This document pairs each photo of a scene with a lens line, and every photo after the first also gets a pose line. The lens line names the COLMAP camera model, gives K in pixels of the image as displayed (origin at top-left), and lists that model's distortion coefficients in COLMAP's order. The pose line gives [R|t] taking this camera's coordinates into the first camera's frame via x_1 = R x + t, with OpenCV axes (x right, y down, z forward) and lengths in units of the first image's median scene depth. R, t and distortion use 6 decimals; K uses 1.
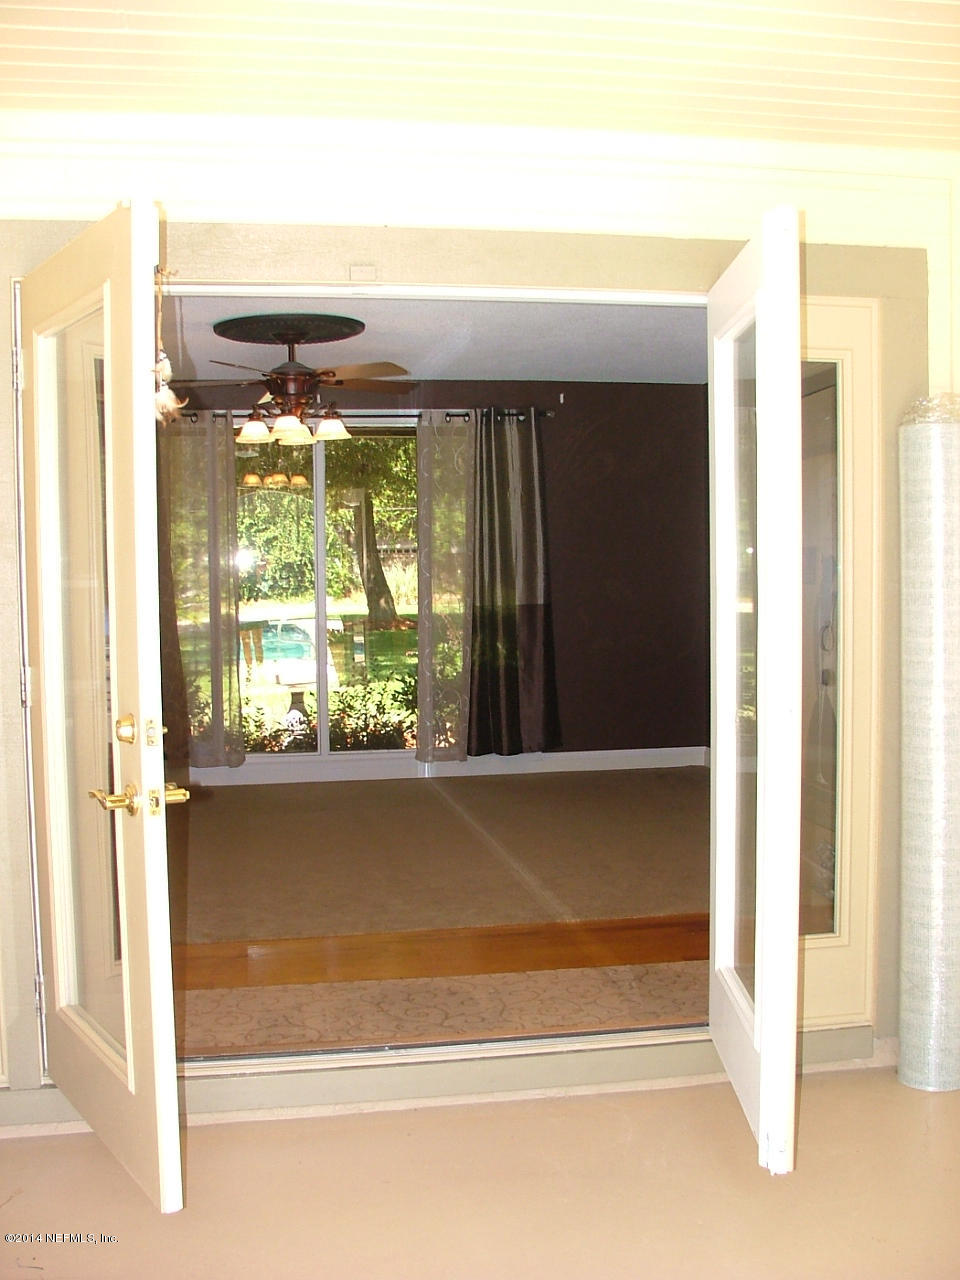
lens RADIAL K [[1459.9, 0, 480.0], [0, 1459.9, 640.0], [0, 0, 1]] dist [-0.337927, -0.001911]
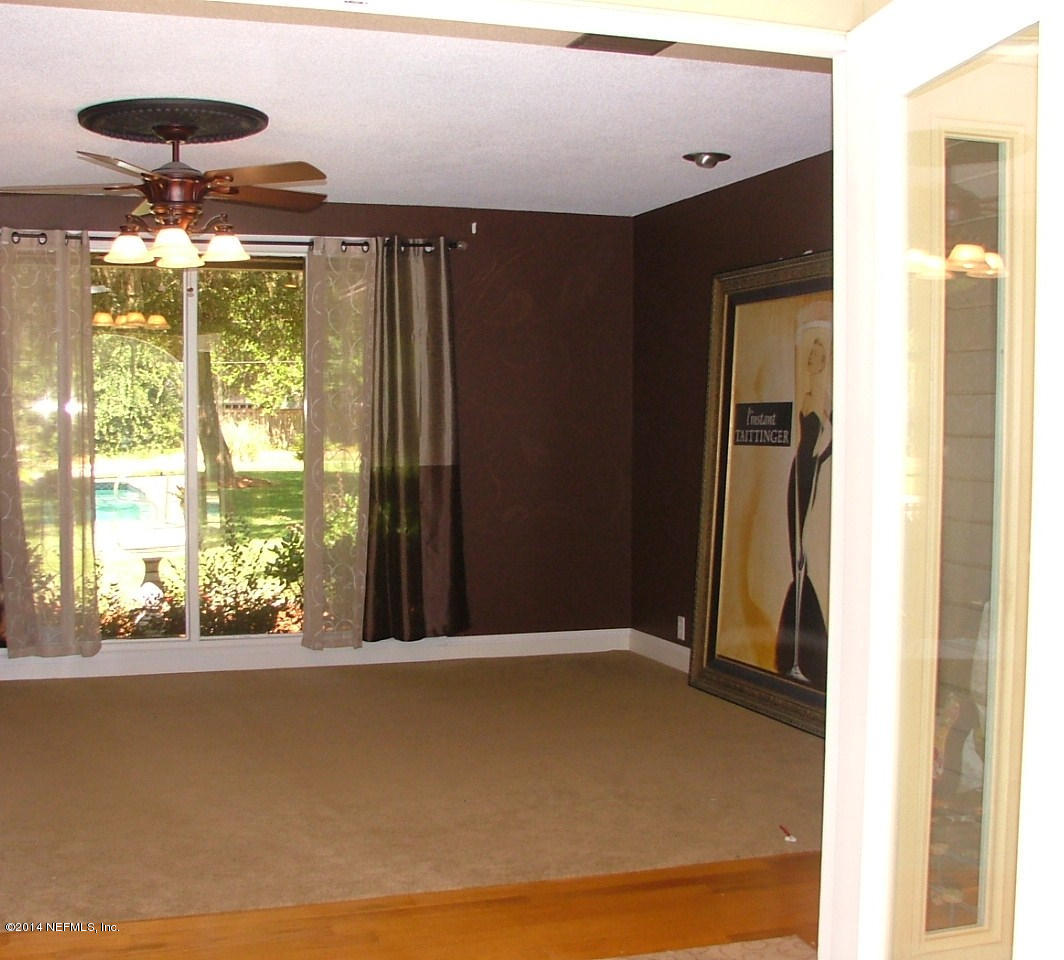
lens RADIAL K [[1481.6, 0, 532.0], [0, 1481.6, 480.0], [0, 0, 1]] dist [-0.219745, 0.001127]
pose [[0.989092, 0.007532, 0.147108, -0.038499], [-0.005670, 0.999898, -0.013077, -0.004813], [-0.147191, 0.012101, 0.989034, 0.126443]]
